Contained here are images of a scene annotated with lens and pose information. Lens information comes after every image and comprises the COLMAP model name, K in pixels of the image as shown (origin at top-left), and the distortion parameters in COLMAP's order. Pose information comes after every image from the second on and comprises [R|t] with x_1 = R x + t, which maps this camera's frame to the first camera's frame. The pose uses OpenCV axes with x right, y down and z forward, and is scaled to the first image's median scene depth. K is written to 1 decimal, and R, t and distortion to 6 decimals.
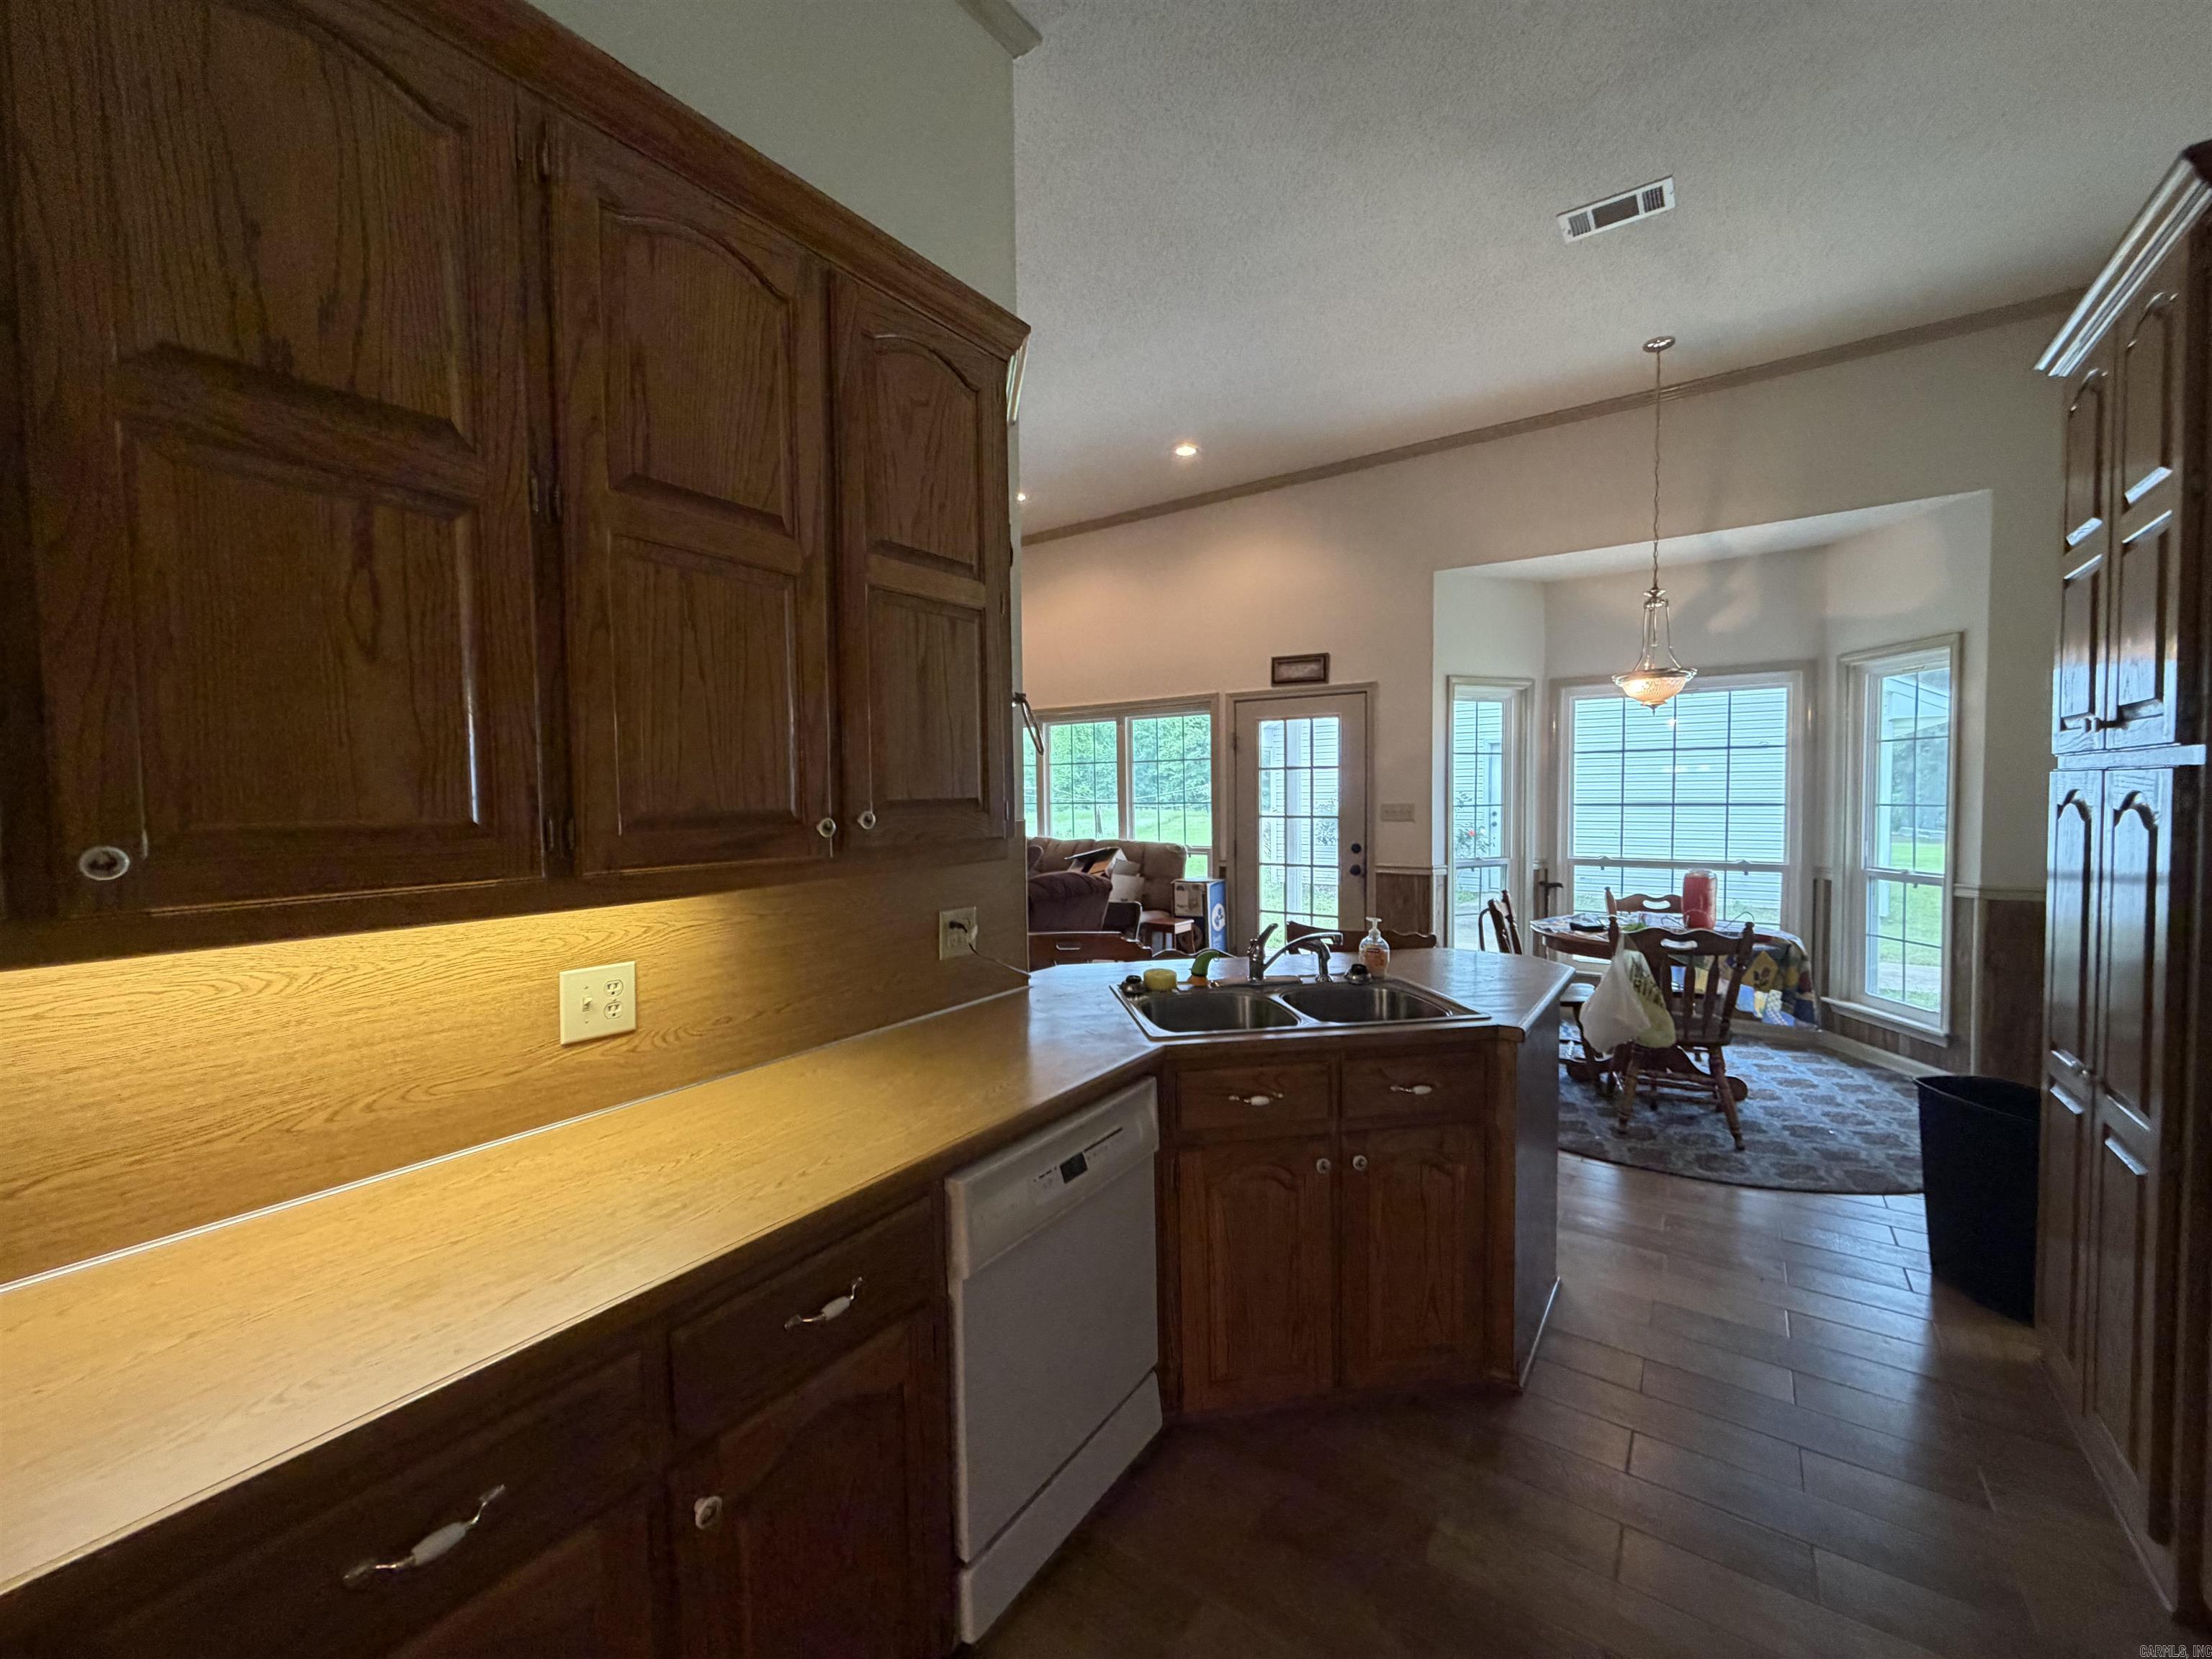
lens RADIAL K [[882.1, 0, 1094.2], [0, 882.1, 830.9], [0, 0, 1]] dist [-0.000643, -0.000158]
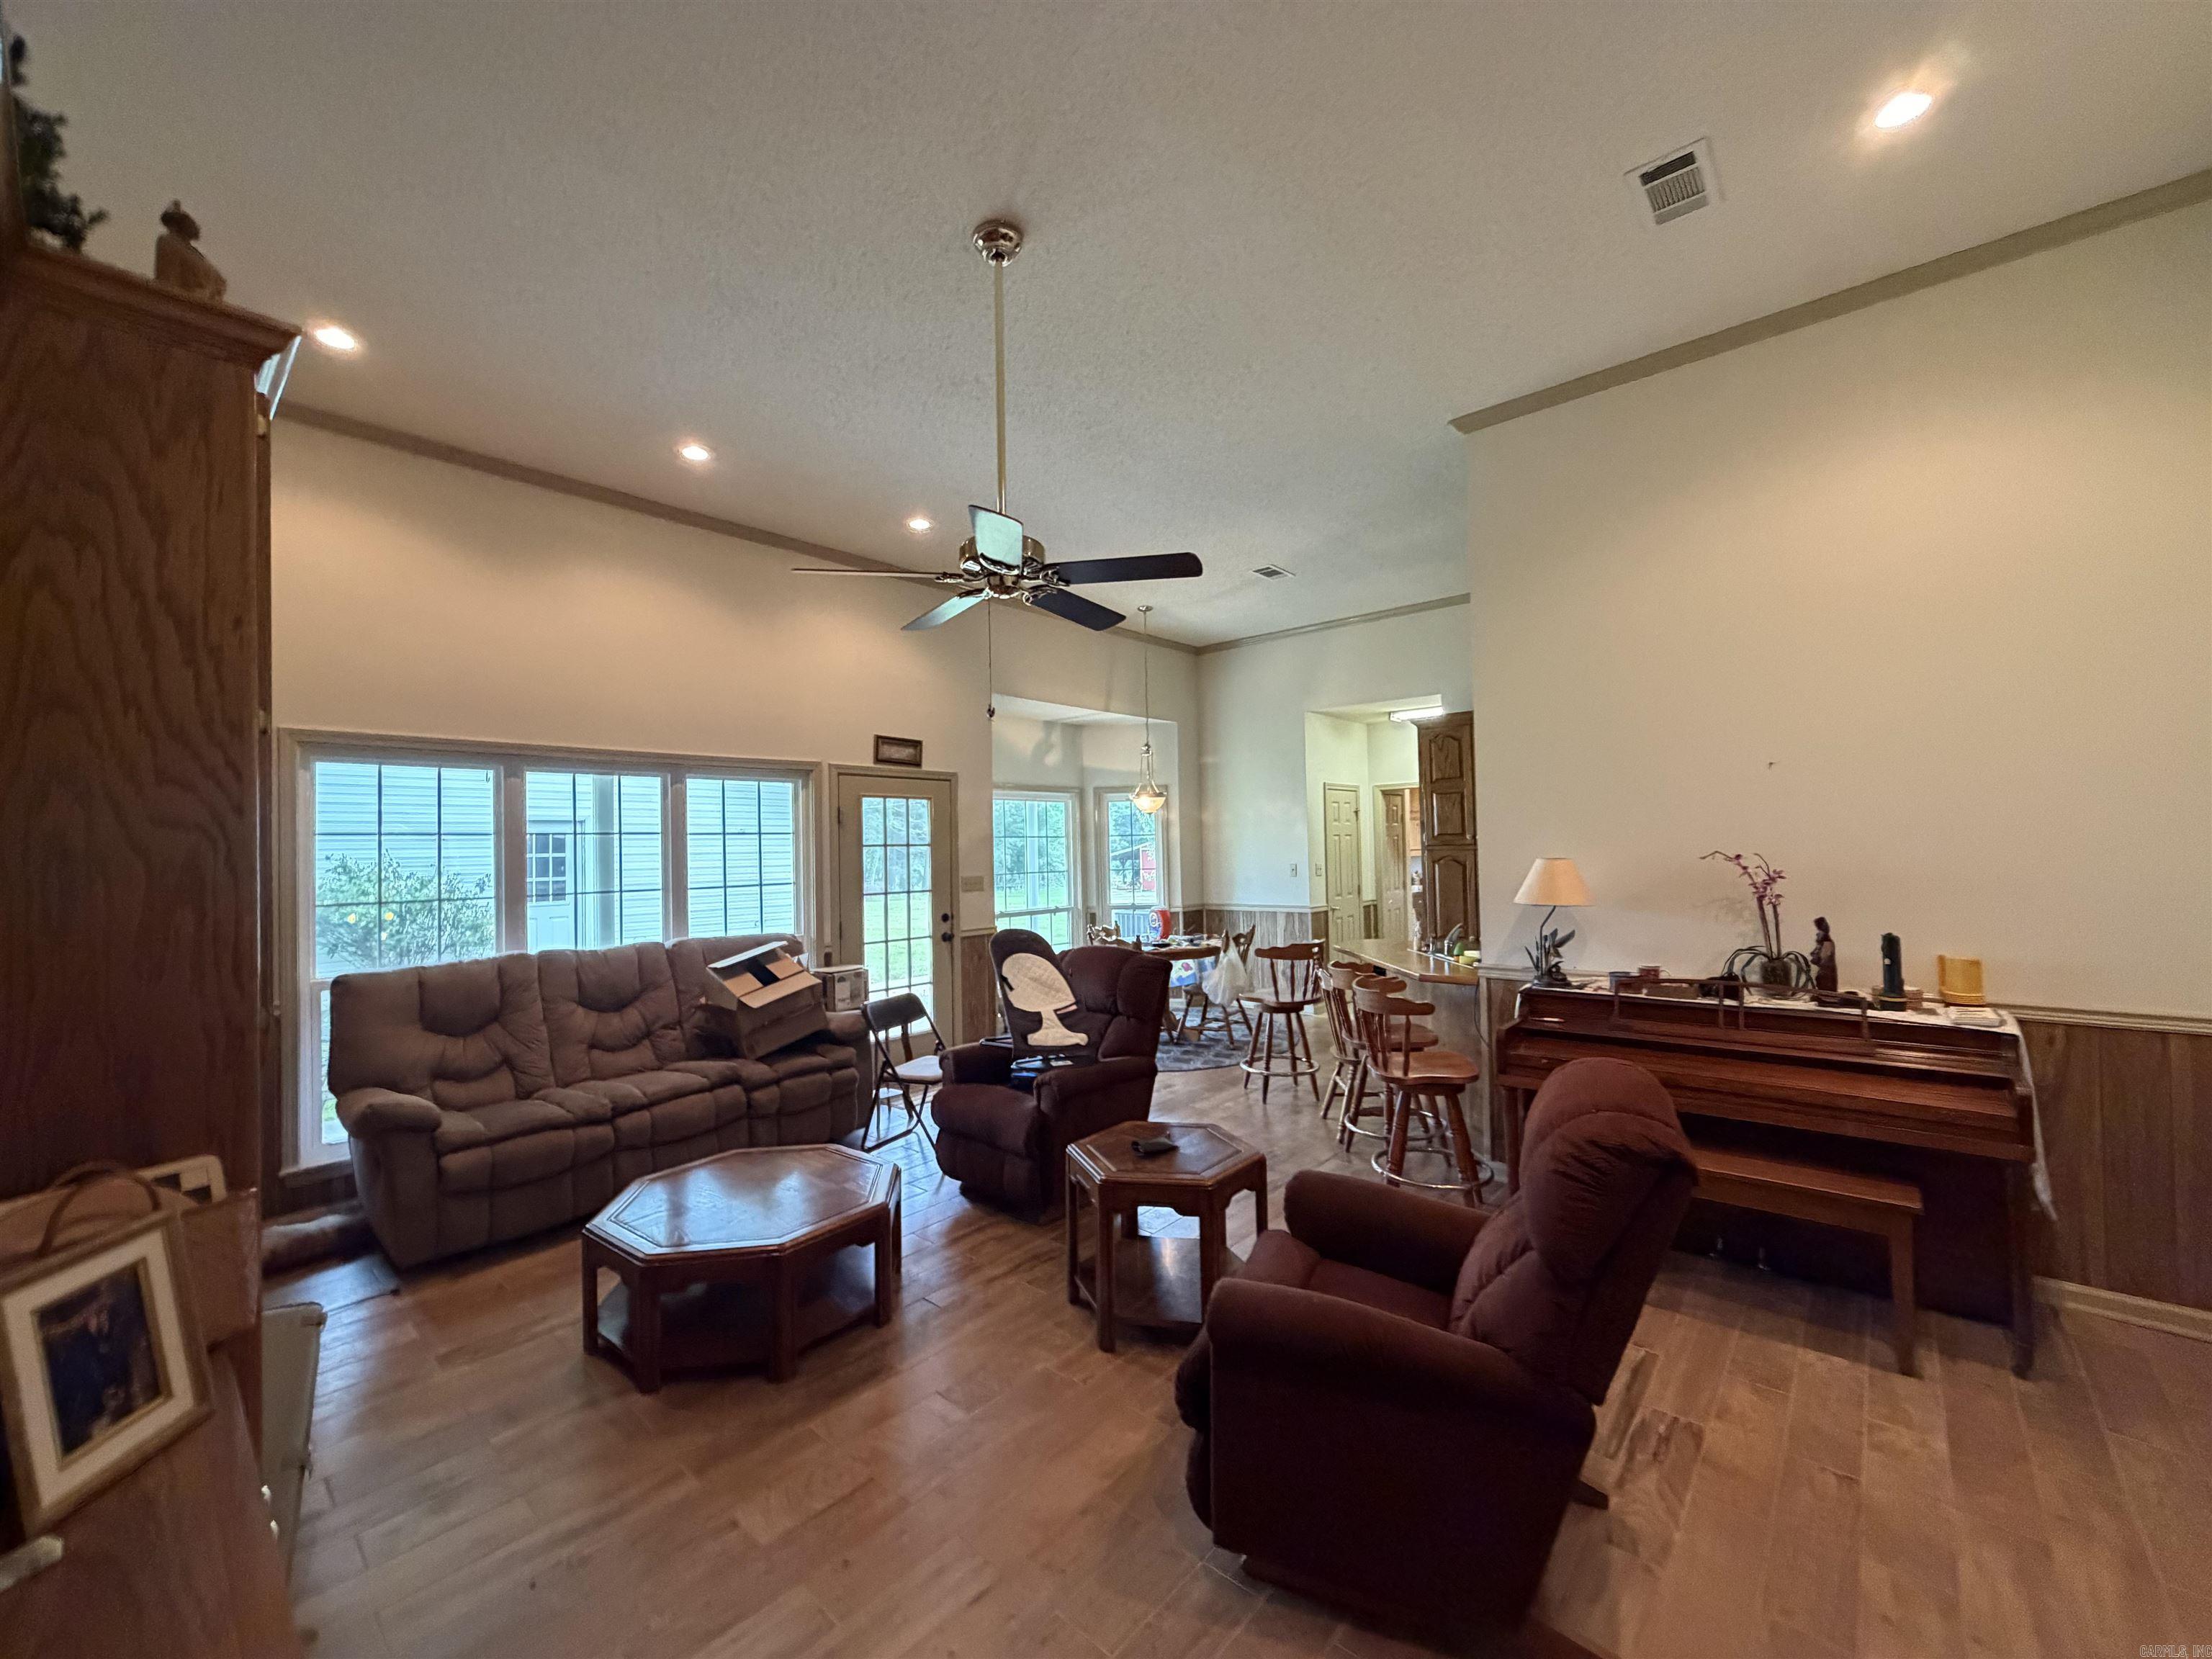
lens RADIAL K [[882.1, 0, 1101.9], [0, 882.1, 833.5], [0, 0, 1]] dist [-0.000643, -0.000158]
pose [[0.100526, 0.027736, 0.994548, -0.994577], [0.064966, 0.997295, -0.034379, -0.043783], [-0.992811, 0.068067, 0.098452, 0.847183]]
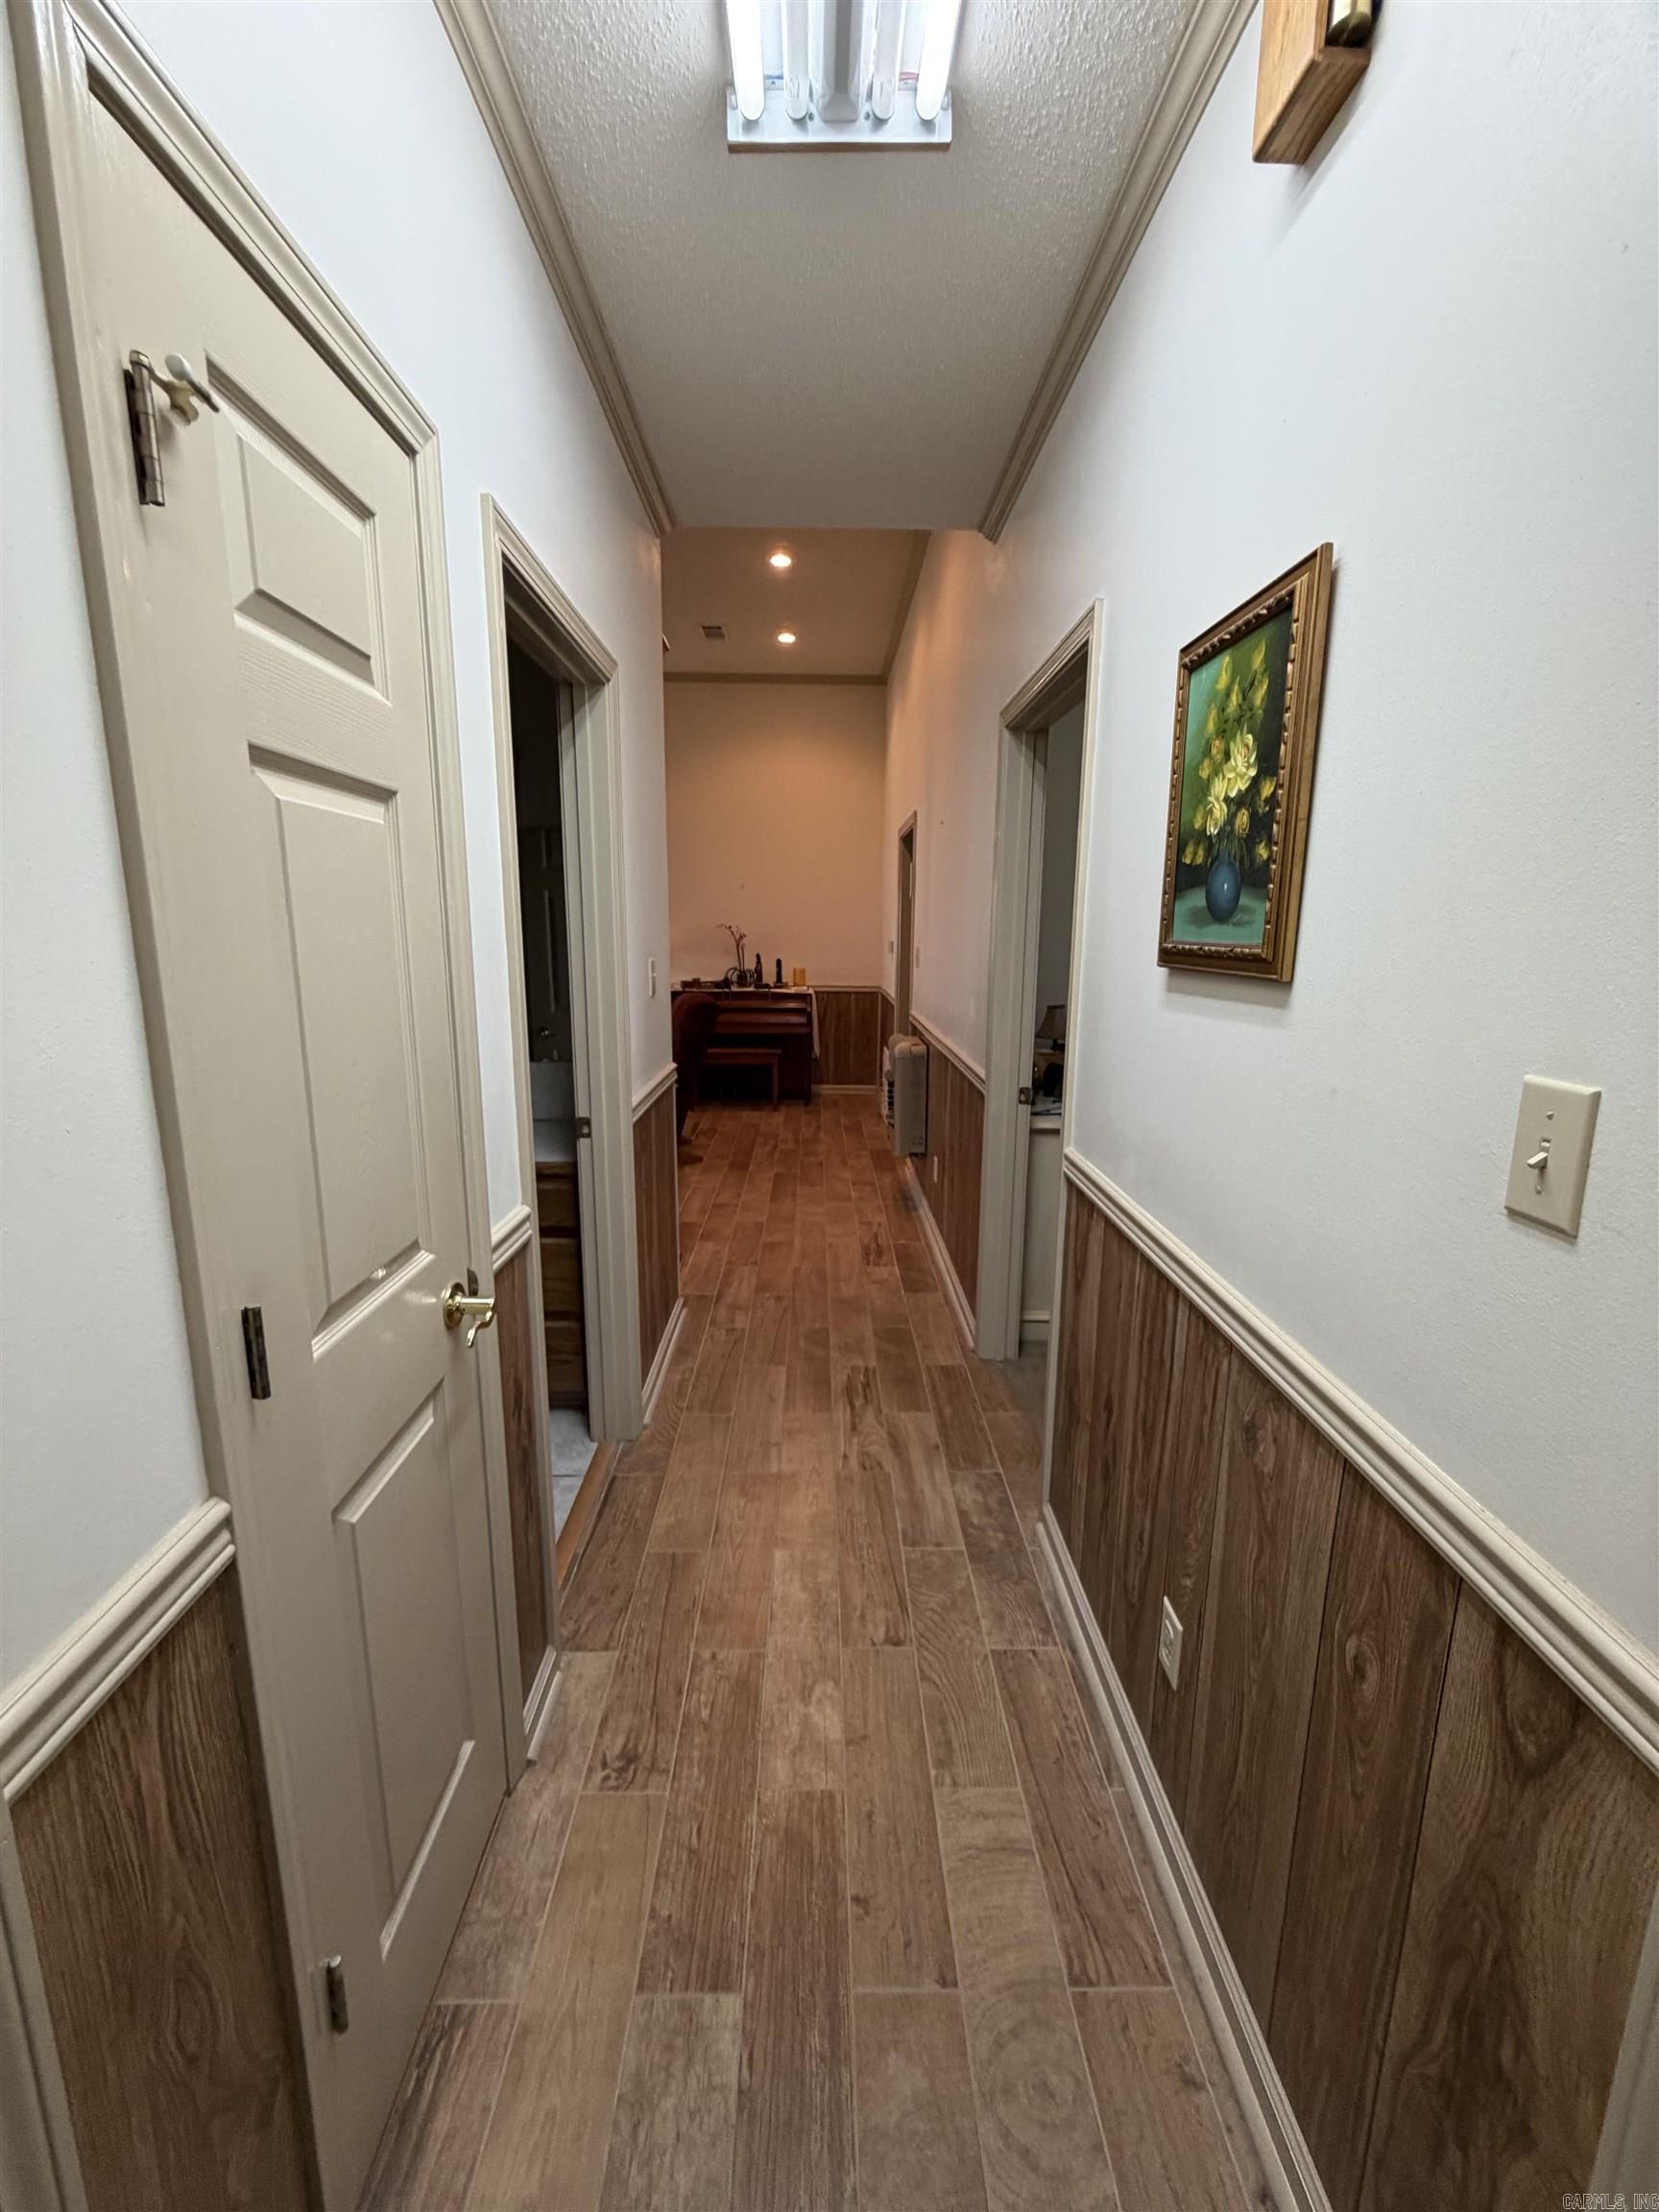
lens RADIAL K [[882.1, 0, 820.7], [0, 882.1, 1095.0], [0, 0, 1]] dist [-0.000643, -0.000158]
pose [[-0.588854, -0.145526, 0.795030, -1.681095], [0.034589, 0.978218, 0.204677, -0.039404], [-0.807499, 0.148024, -0.570994, 1.253923]]
